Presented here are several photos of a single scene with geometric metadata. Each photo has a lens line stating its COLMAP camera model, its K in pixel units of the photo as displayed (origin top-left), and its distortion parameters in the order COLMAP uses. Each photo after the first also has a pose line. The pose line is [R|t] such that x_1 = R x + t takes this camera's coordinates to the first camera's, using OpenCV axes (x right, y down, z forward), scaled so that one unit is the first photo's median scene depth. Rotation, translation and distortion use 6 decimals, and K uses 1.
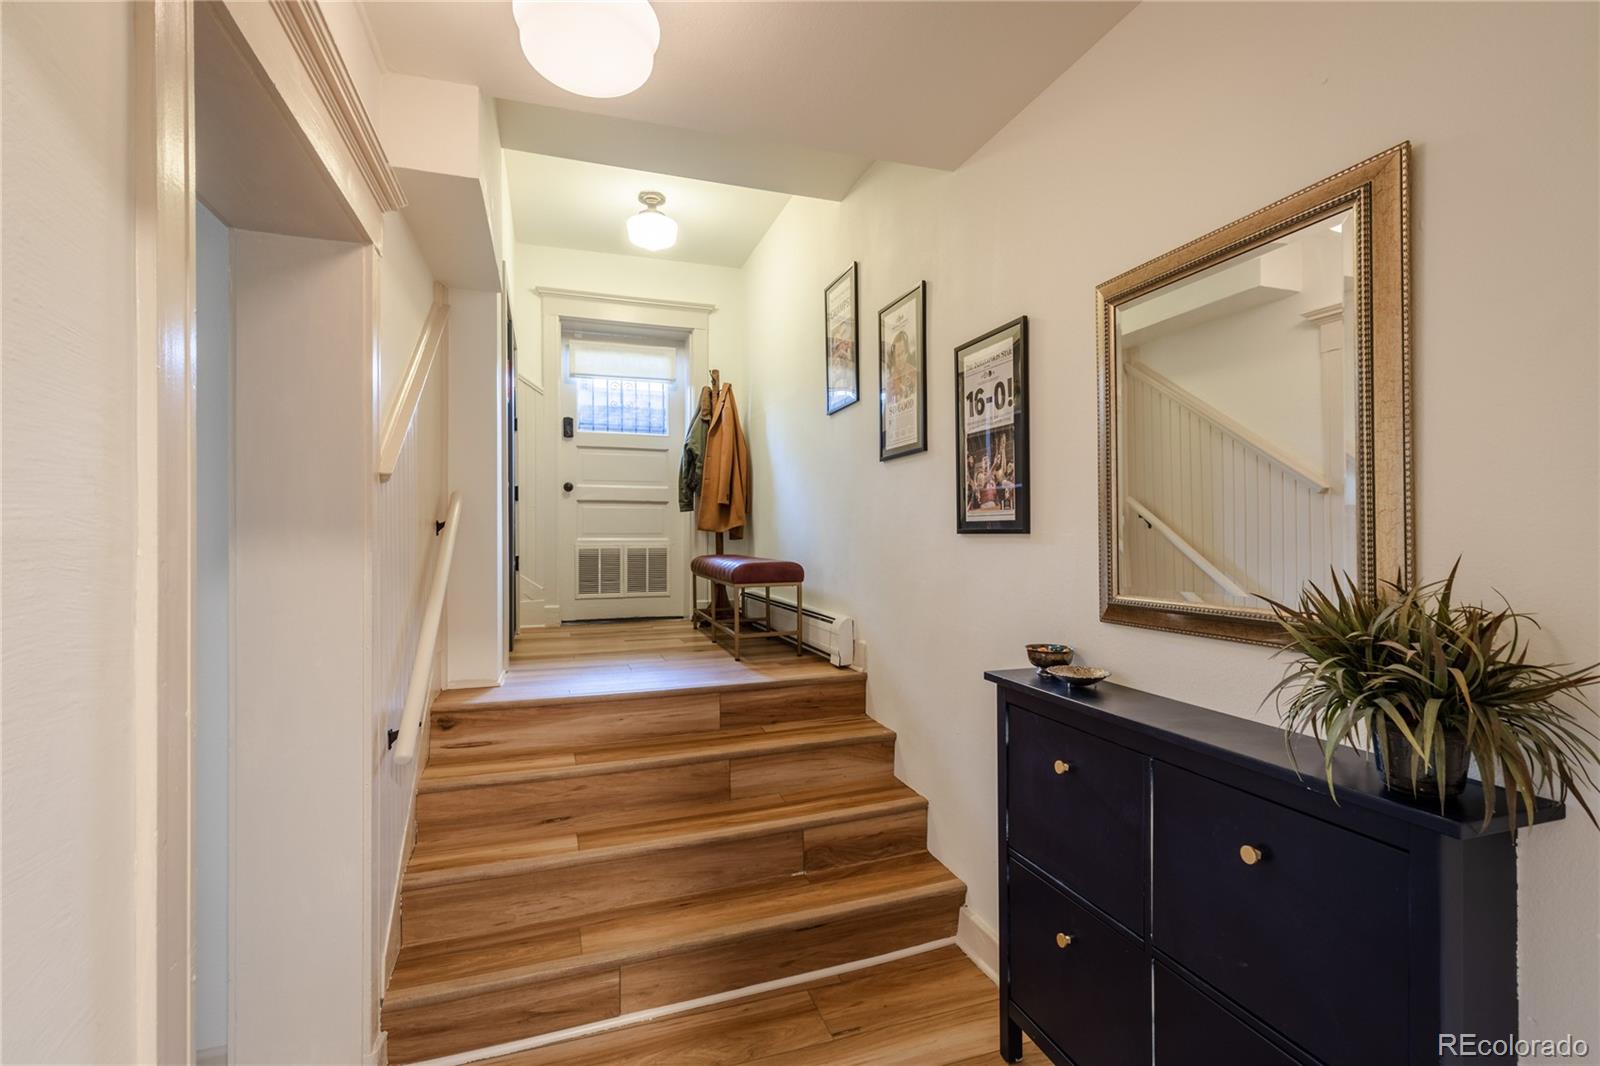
lens RADIAL K [[723.8, 0, 801.4], [0, 723.8, 530.3], [0, 0, 1]] dist [0.011448, -0.002824]
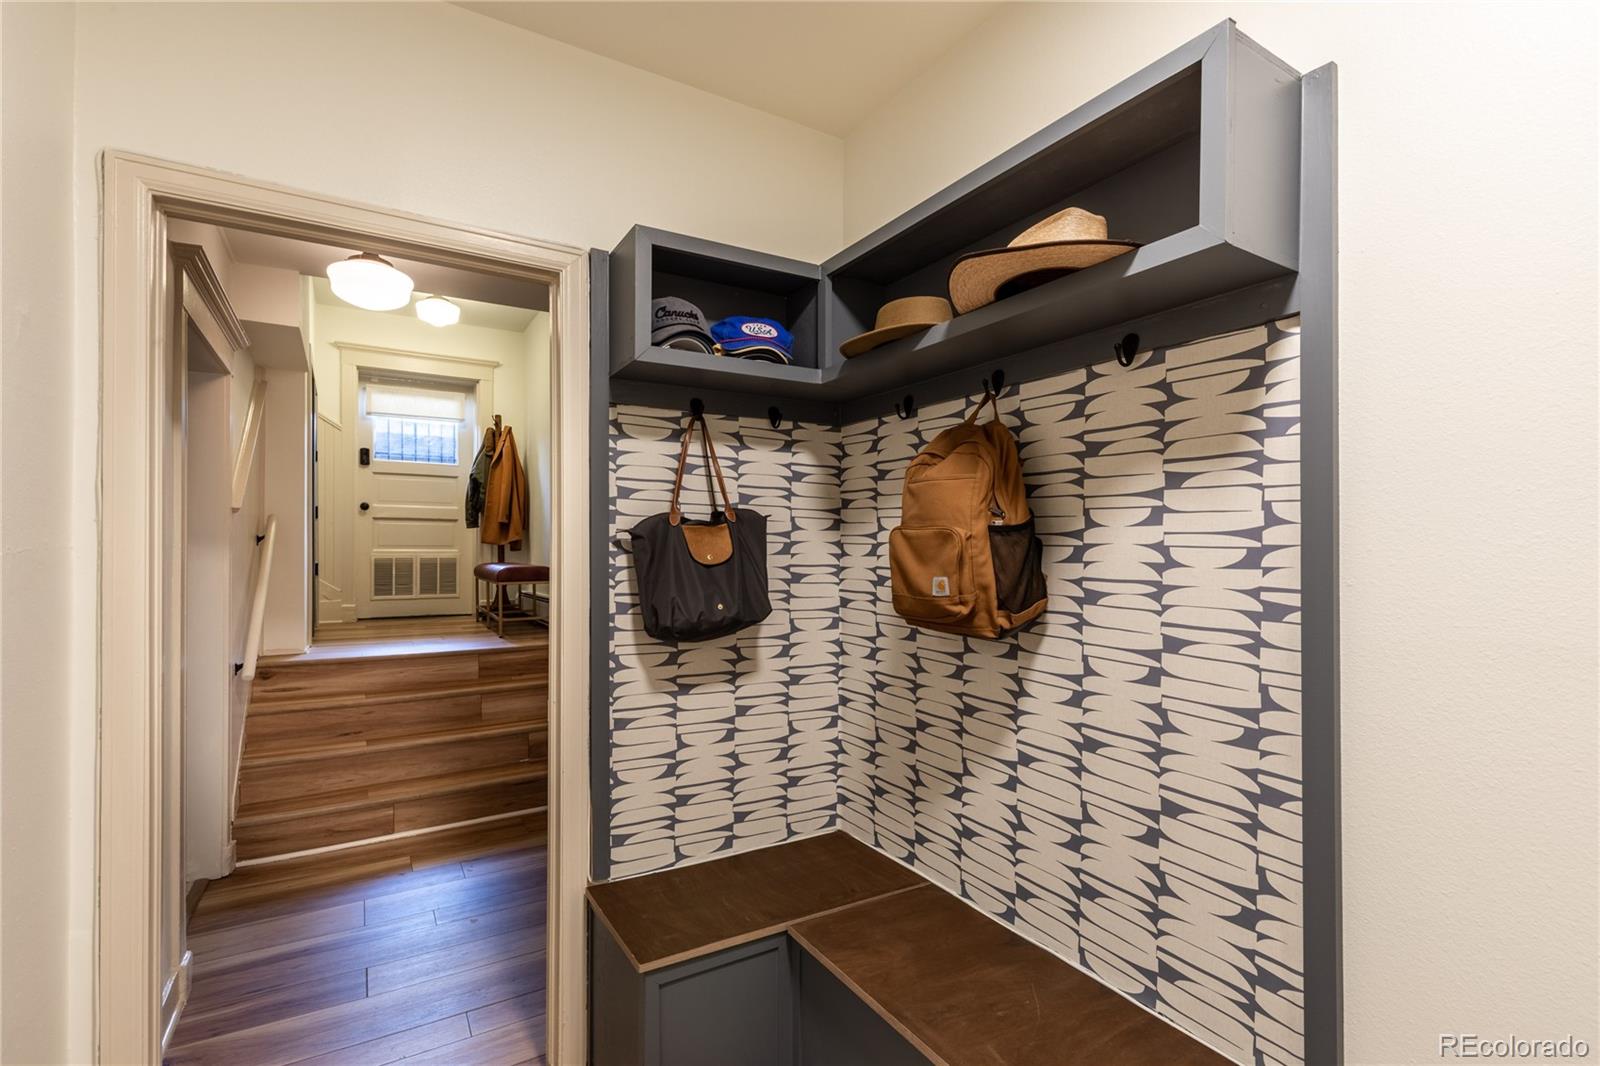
lens RADIAL K [[723.8, 0, 823.7], [0, 723.8, 545.2], [0, 0, 1]] dist [0.011448, -0.002824]
pose [[0.969578, 0.005245, 0.244726, 0.130806], [-0.005496, 0.999985, 0.000344, -0.000199], [-0.244720, -0.001679, 0.969592, -0.380460]]
